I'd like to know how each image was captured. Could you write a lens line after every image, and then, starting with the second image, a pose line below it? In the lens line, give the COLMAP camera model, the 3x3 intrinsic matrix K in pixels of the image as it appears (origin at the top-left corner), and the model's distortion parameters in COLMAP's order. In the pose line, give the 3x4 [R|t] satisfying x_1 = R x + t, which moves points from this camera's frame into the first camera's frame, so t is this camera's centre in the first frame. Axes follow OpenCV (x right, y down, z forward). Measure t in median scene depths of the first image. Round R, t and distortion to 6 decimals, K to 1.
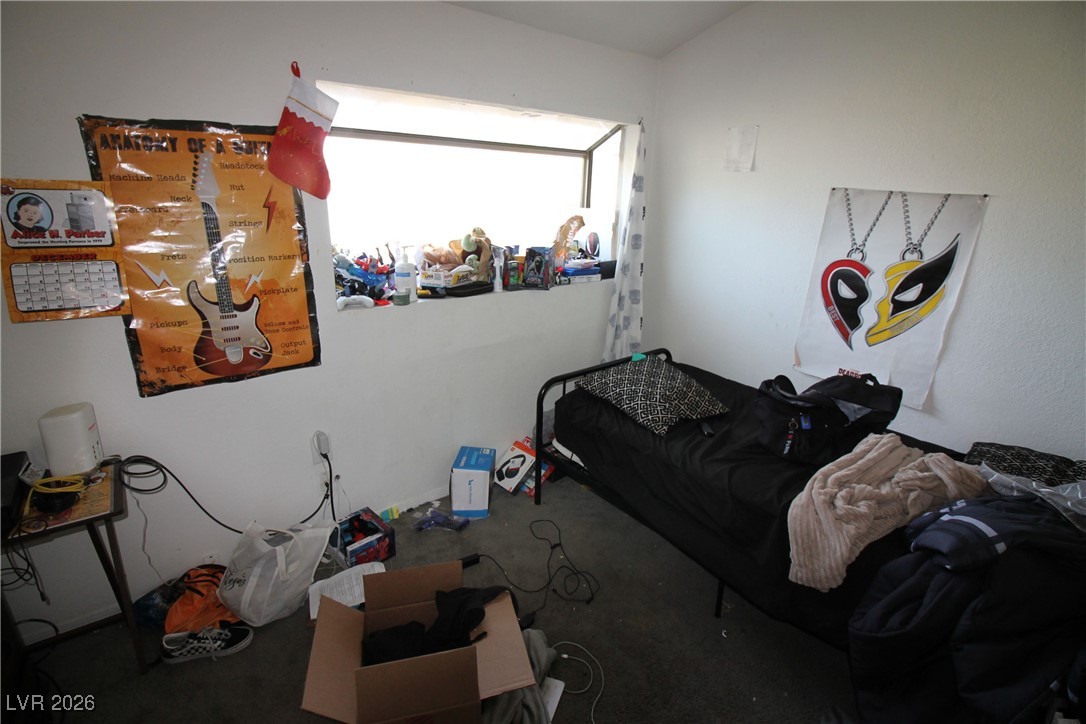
lens RADIAL K [[513.6, 0, 541.8], [0, 513.6, 362.2], [0, 0, 1]] dist [-0.005375, -0.008521]
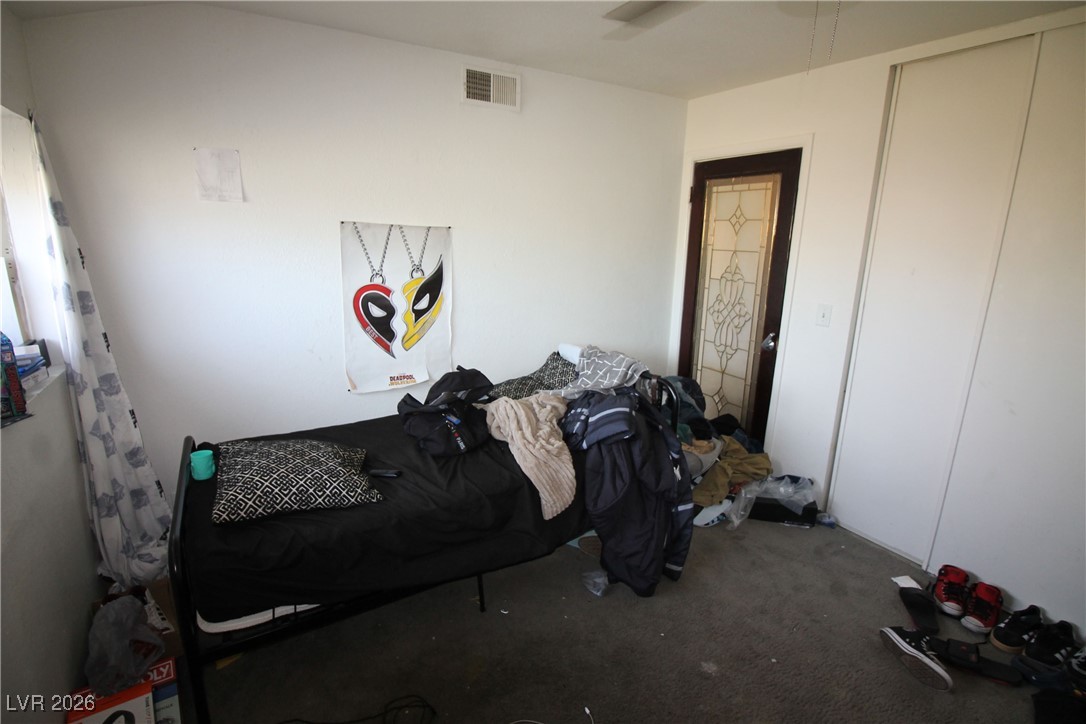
lens RADIAL K [[513.6, 0, 543.6], [0, 513.6, 359.0], [0, 0, 1]] dist [-0.005375, -0.008521]
pose [[0.115020, -0.262862, 0.957953, -0.493510], [0.296275, 0.929540, 0.219493, -0.185820], [-0.948152, 0.258571, 0.184795, 0.481253]]
